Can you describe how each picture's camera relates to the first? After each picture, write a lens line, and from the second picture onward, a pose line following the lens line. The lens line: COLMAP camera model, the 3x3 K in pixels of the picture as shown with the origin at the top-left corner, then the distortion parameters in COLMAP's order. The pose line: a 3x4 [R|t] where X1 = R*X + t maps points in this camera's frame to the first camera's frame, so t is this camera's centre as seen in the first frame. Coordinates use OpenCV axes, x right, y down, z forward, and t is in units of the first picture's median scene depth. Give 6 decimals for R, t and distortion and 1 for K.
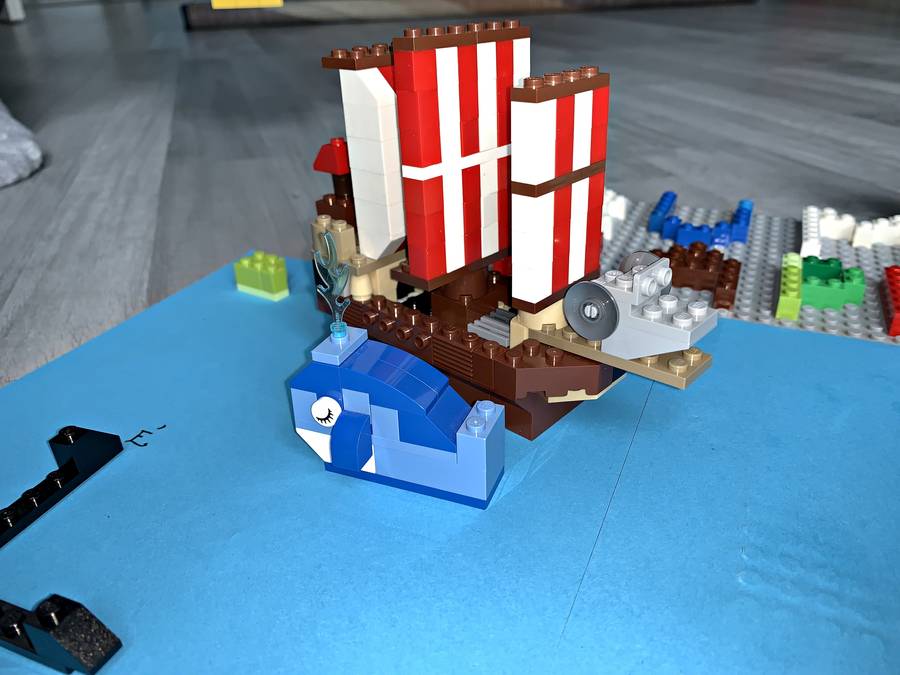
lens RADIAL K [[694.4, 0, 457.6], [0, 694.4, 318.0], [0, 0, 1]] dist [0.035631, -0.068858]
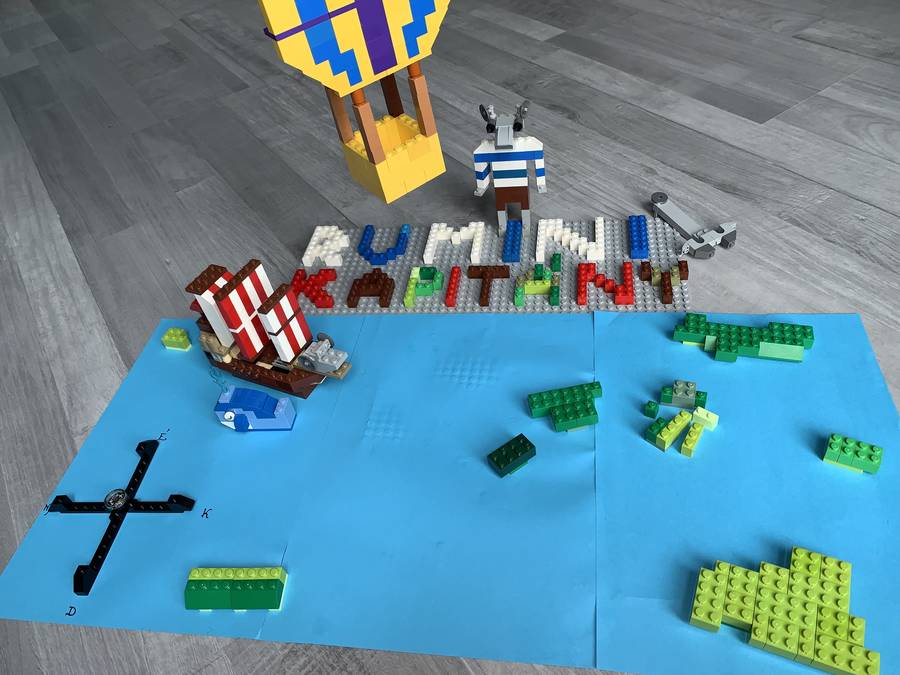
lens RADIAL K [[694.4, 0, 457.6], [0, 694.4, 318.0], [0, 0, 1]] dist [0.035631, -0.068858]
pose [[0.956875, -0.263268, 0.122805, 0.423477], [0.221117, 0.934225, 0.279878, -0.758995], [-0.188411, -0.240654, 0.952149, -1.665693]]
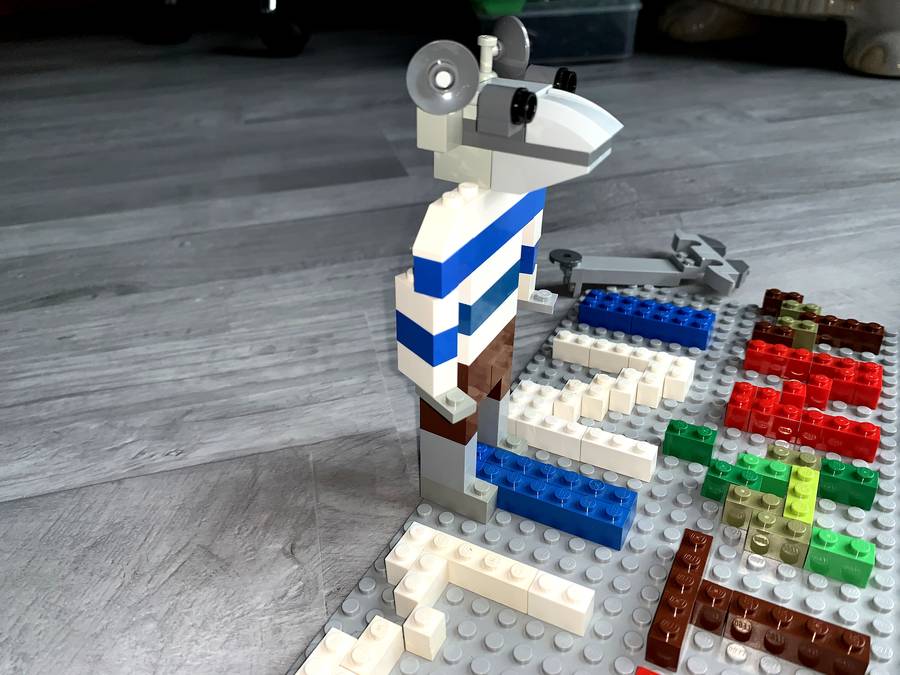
lens RADIAL K [[698.0, 0, 450.5], [0, 698.0, 304.6], [0, 0, 1]] dist [0.003731, -0.065464]
pose [[0.088273, -0.468370, 0.879112, 0.364751], [0.474541, 0.795743, 0.376304, -0.817767], [-0.875796, 0.383956, 0.292504, 1.173089]]
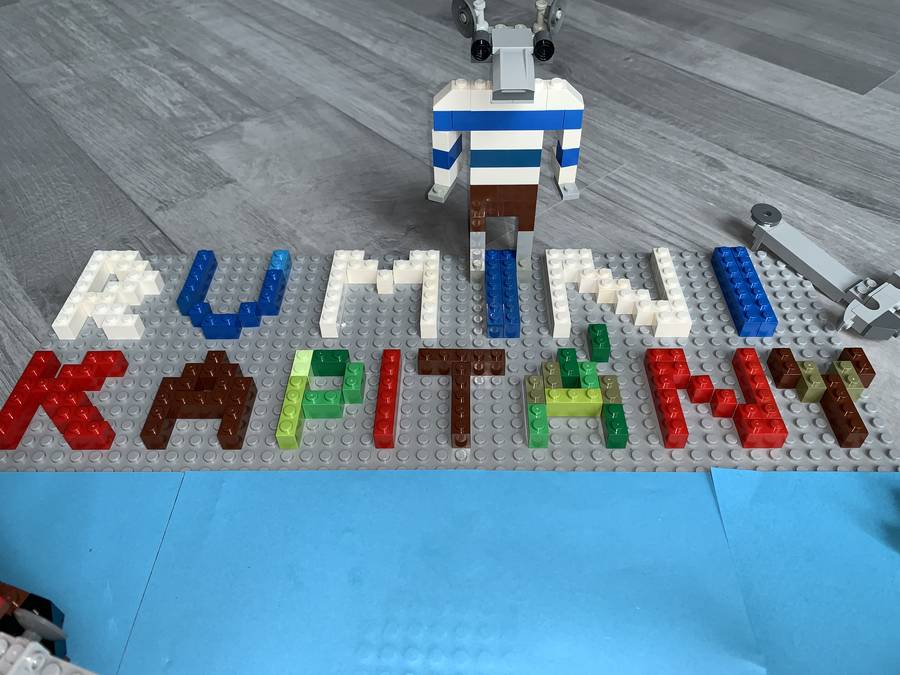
lens RADIAL K [[694.4, 0, 457.6], [0, 694.4, 318.0], [0, 0, 1]] dist [0.035631, -0.068858]
pose [[0.921518, -0.266180, 0.282758, 0.592538], [0.167143, 0.929101, 0.329900, -0.629315], [-0.350524, -0.256748, 0.900674, 0.010669]]
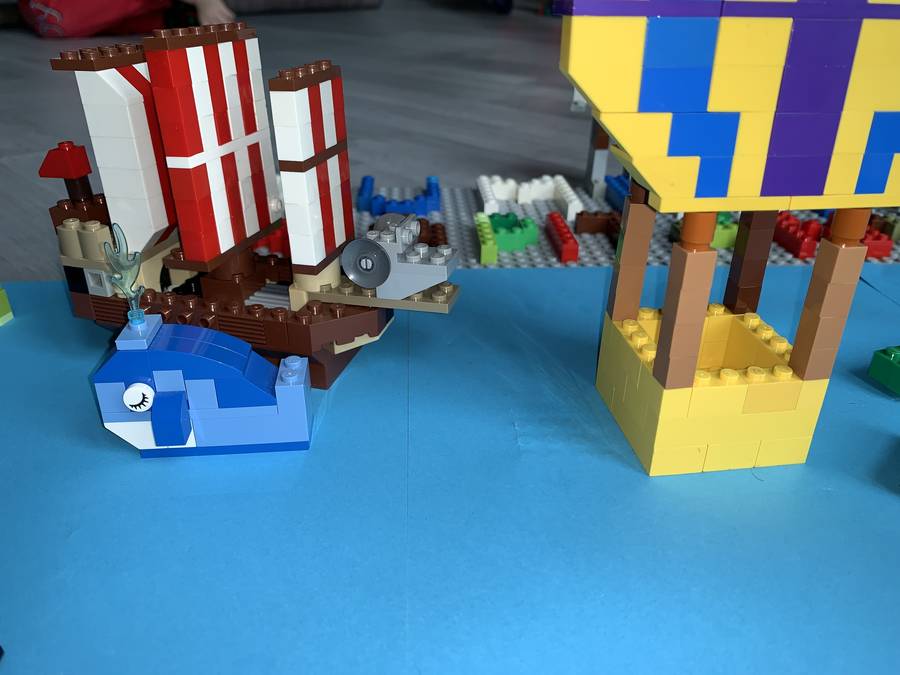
lens RADIAL K [[698.0, 0, 450.5], [0, 698.0, 304.6], [0, 0, 1]] dist [0.003731, -0.065464]
pose [[0.889747, -0.166691, 0.424928, -0.166404], [0.177750, 0.983979, 0.013809, 0.058091], [-0.420422, 0.063244, 0.905122, -0.112104]]
